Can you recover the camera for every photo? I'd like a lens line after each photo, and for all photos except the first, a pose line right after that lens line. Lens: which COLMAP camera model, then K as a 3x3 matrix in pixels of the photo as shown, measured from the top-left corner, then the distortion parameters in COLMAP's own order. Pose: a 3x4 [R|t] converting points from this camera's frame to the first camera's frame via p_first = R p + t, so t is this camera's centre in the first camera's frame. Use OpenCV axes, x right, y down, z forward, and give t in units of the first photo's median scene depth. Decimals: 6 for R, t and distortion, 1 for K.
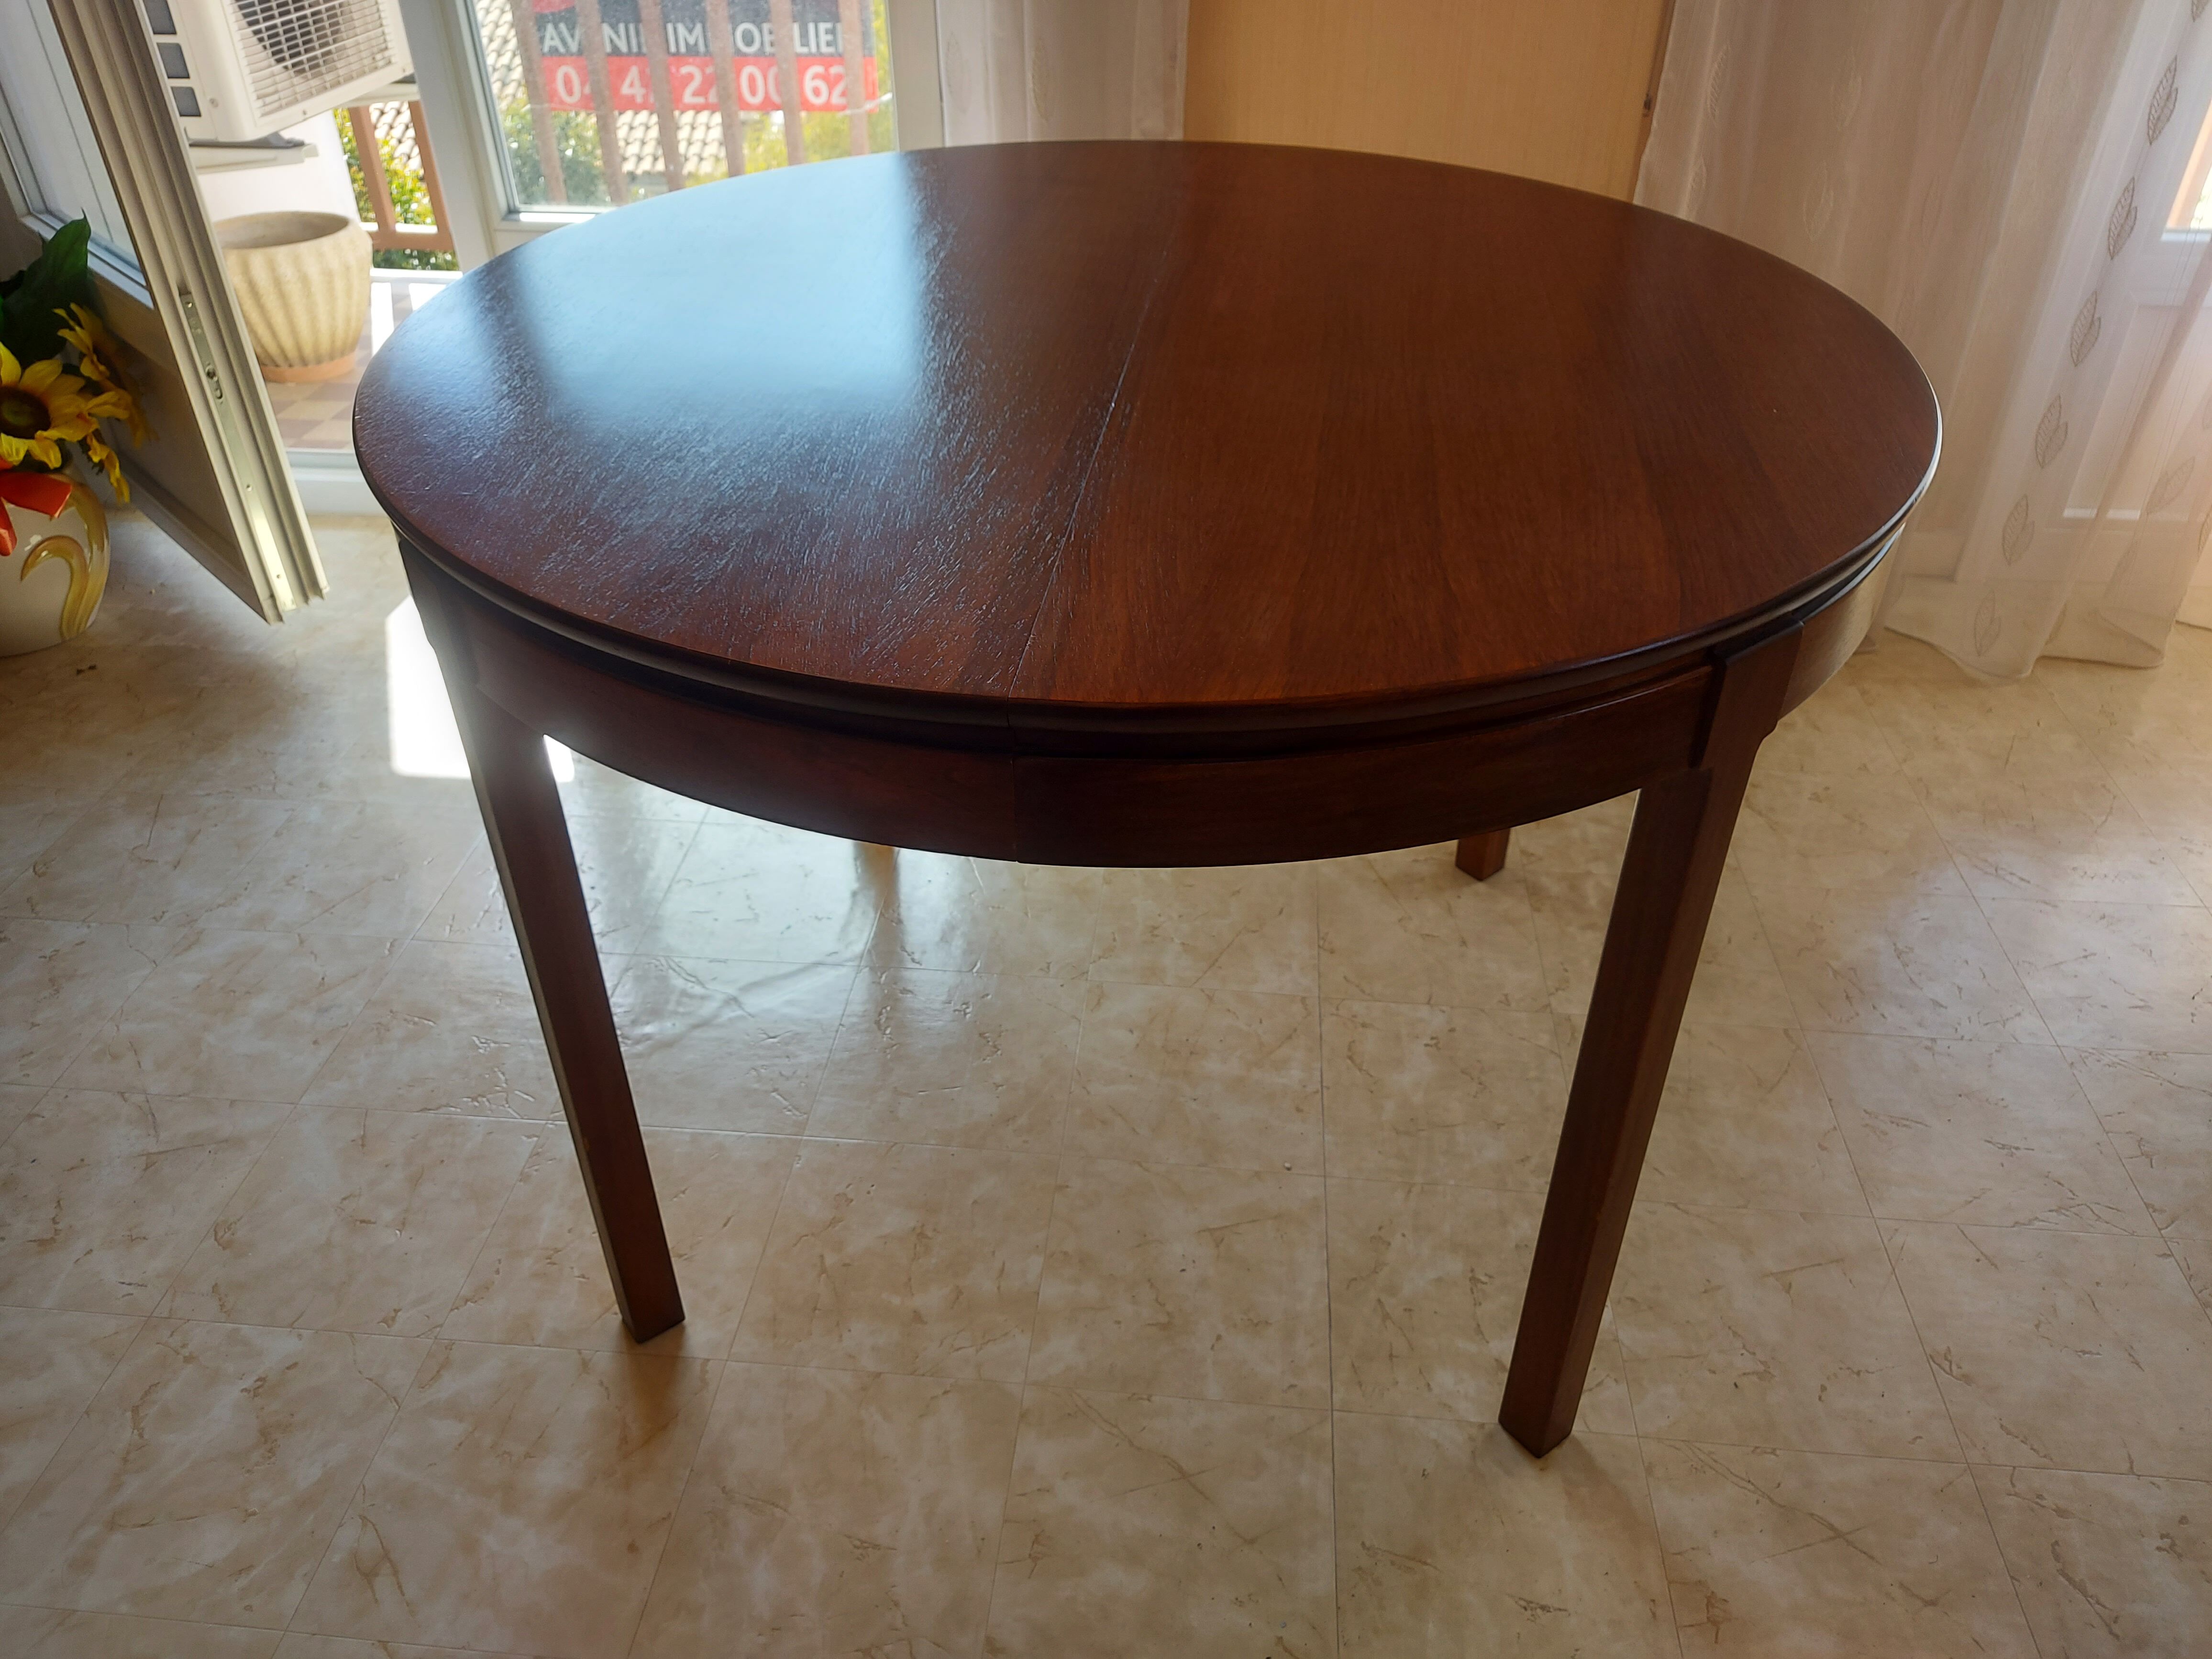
lens RADIAL K [[1631.4, 0, 1093.2], [0, 1631.4, 800.2], [0, 0, 1]] dist [0.072736, -0.078791]
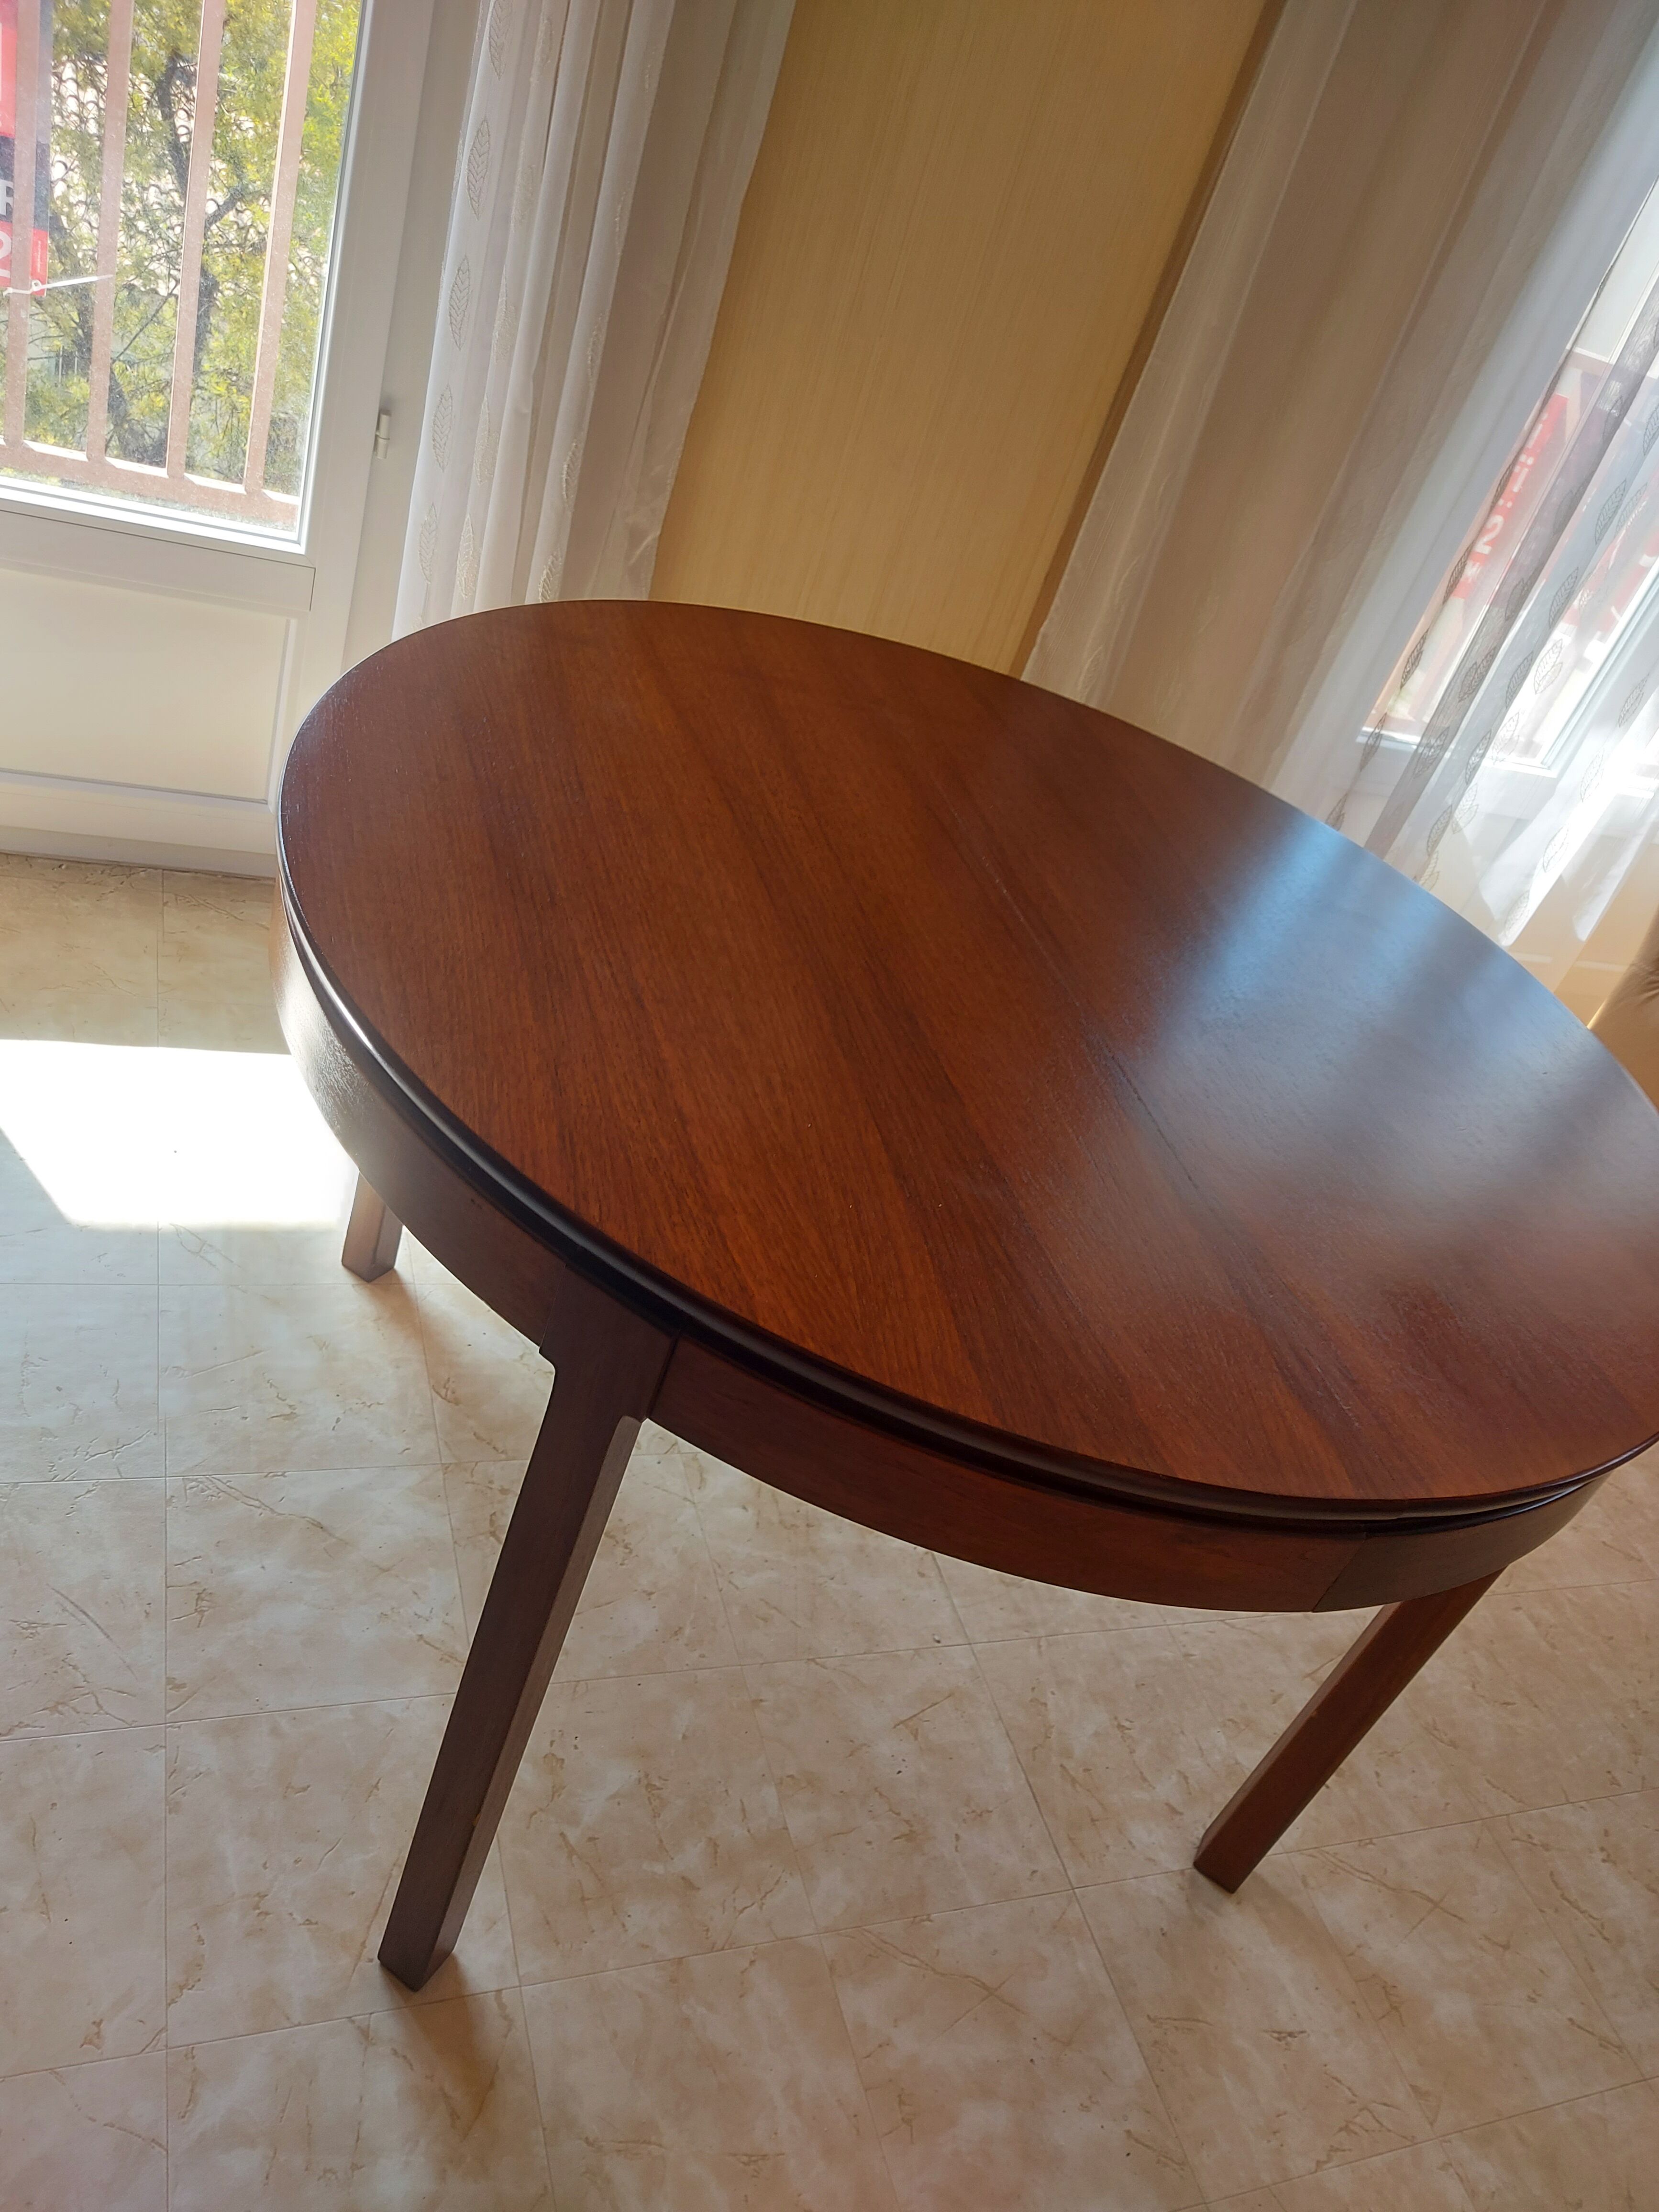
lens RADIAL K [[1631.4, 0, 820.1], [0, 1631.4, 1079.2], [0, 0, 1]] dist [0.072736, -0.078791]
pose [[0.870662, 0.002524, 0.491876, -0.497565], [-0.034509, 0.997836, 0.055964, -0.205508], [-0.490670, -0.065700, 0.868865, 0.143519]]
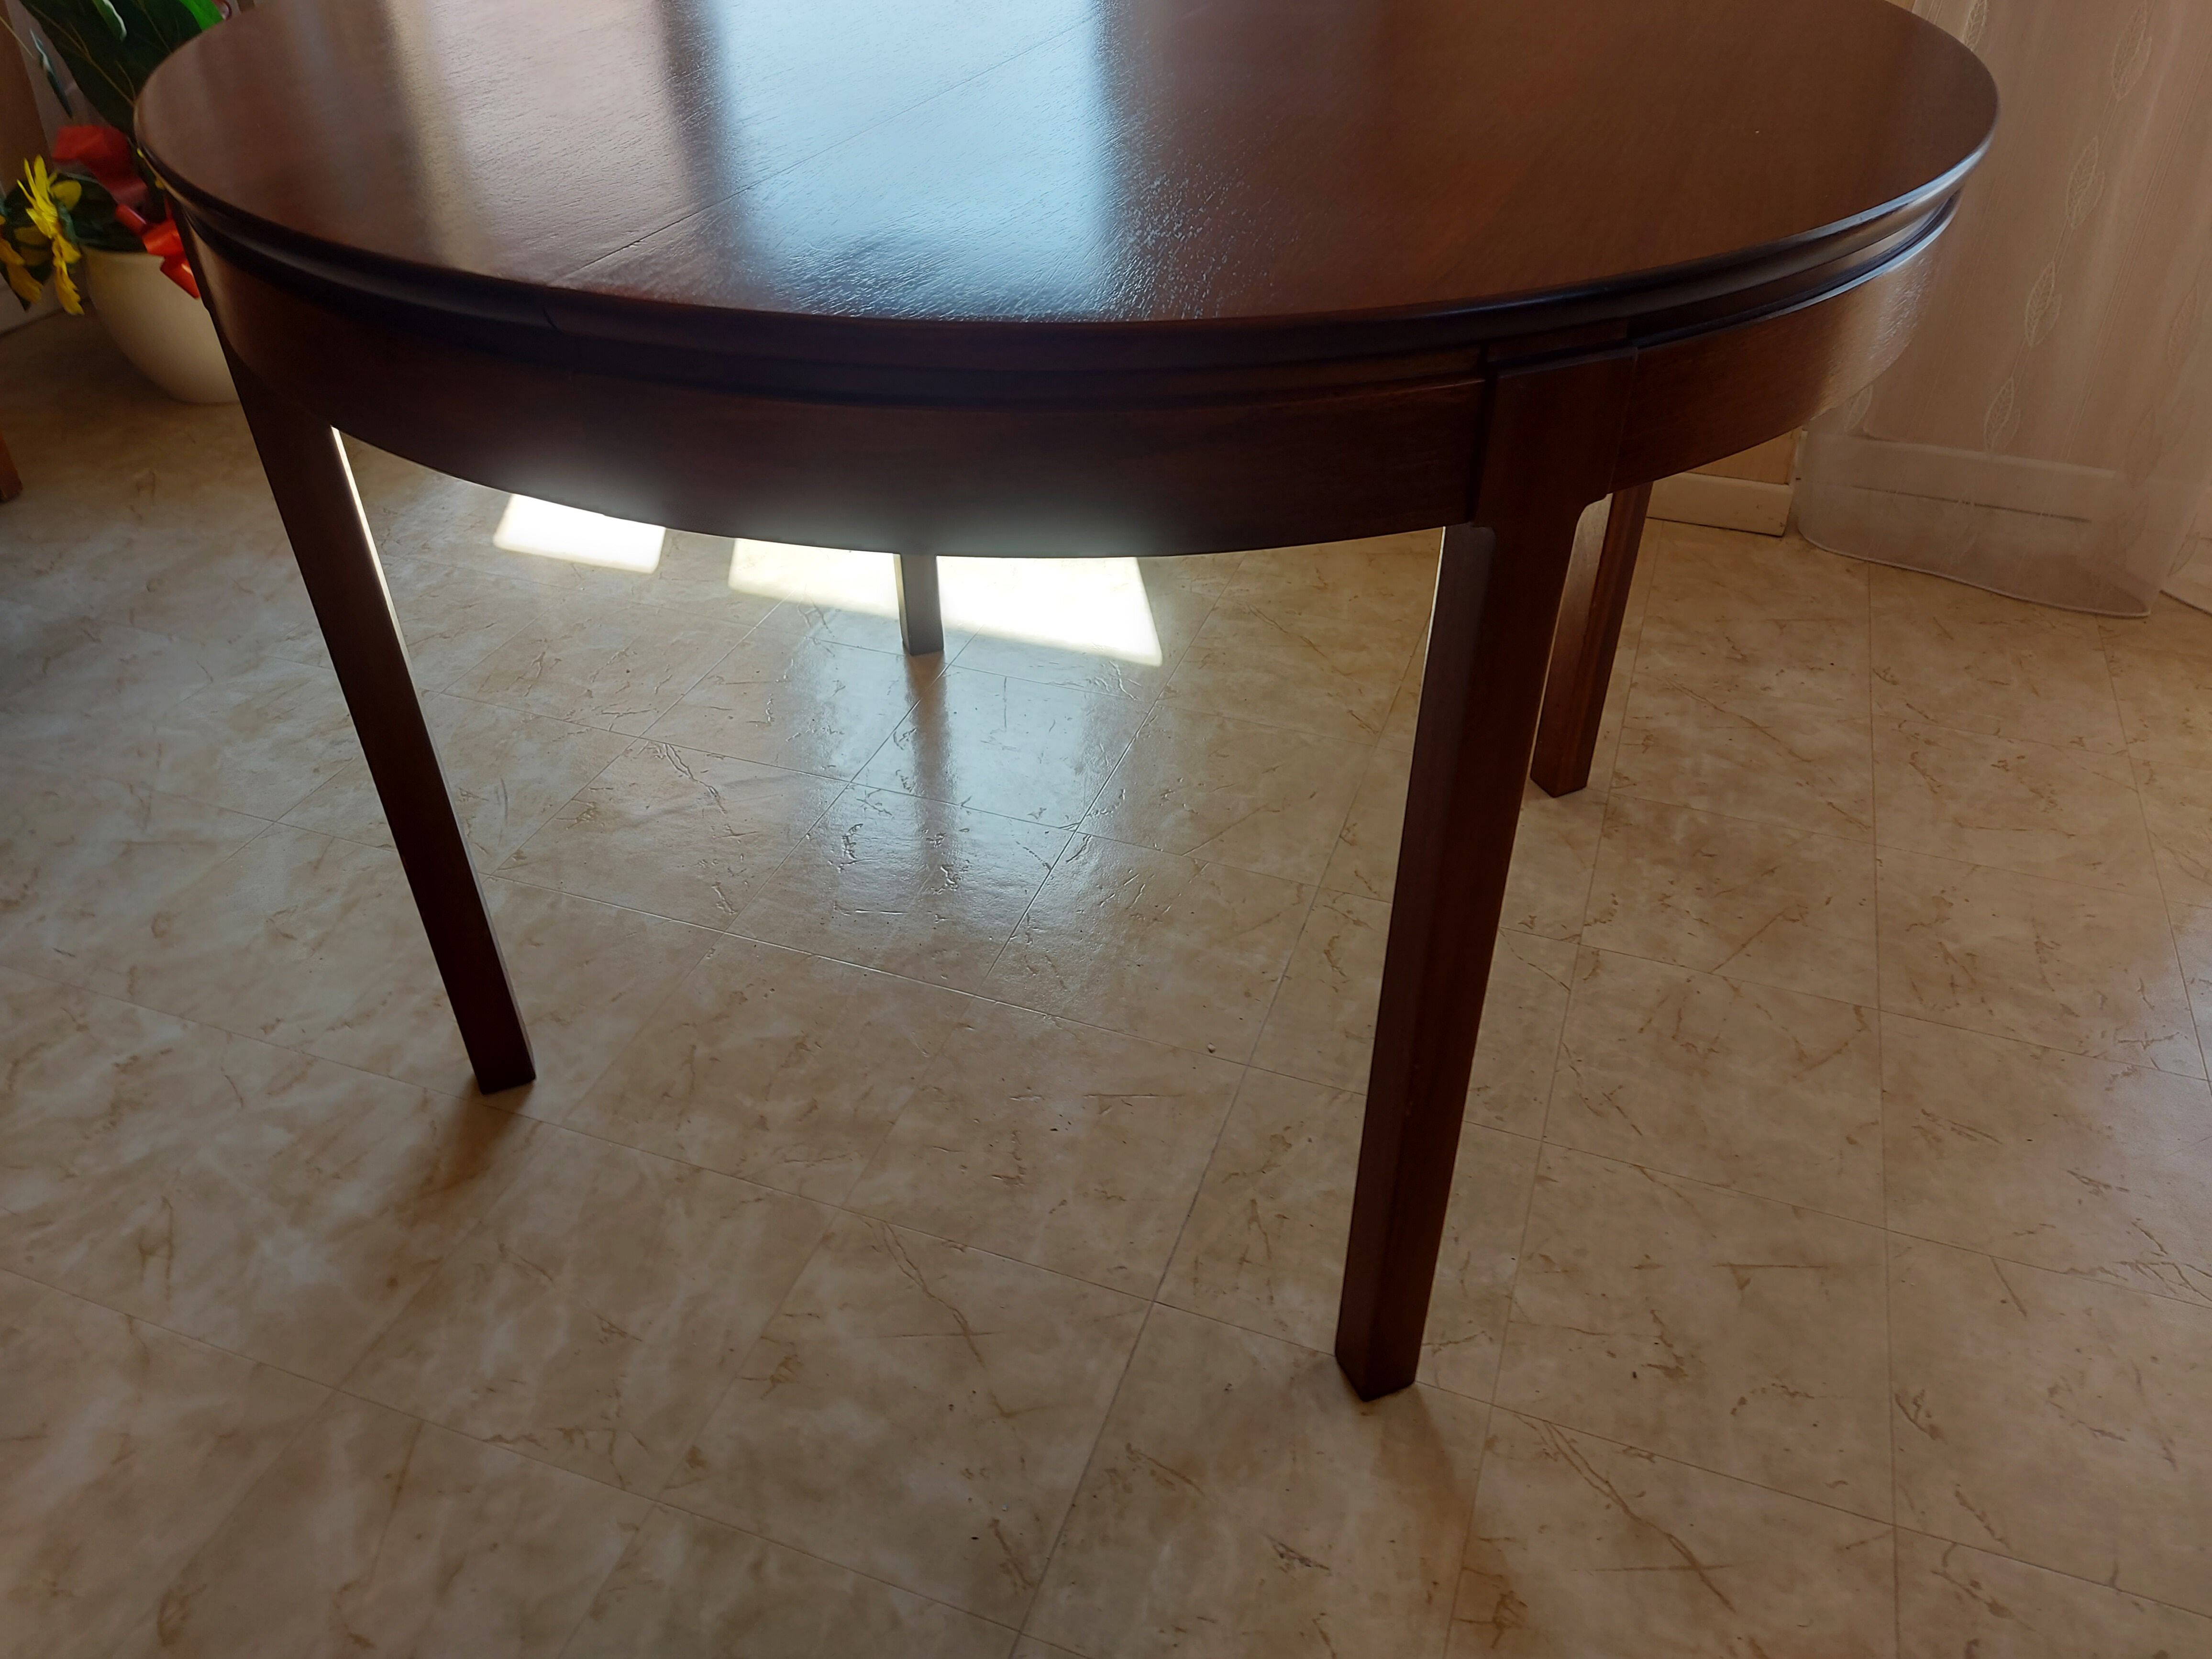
lens RADIAL K [[1631.4, 0, 1107.9], [0, 1631.4, 808.2], [0, 0, 1]] dist [0.072736, -0.078791]
pose [[0.969406, 0.147187, -0.196438, 0.232319], [-0.141338, 0.989003, 0.043544, 0.065995], [0.200687, -0.014448, 0.979549, 0.122268]]
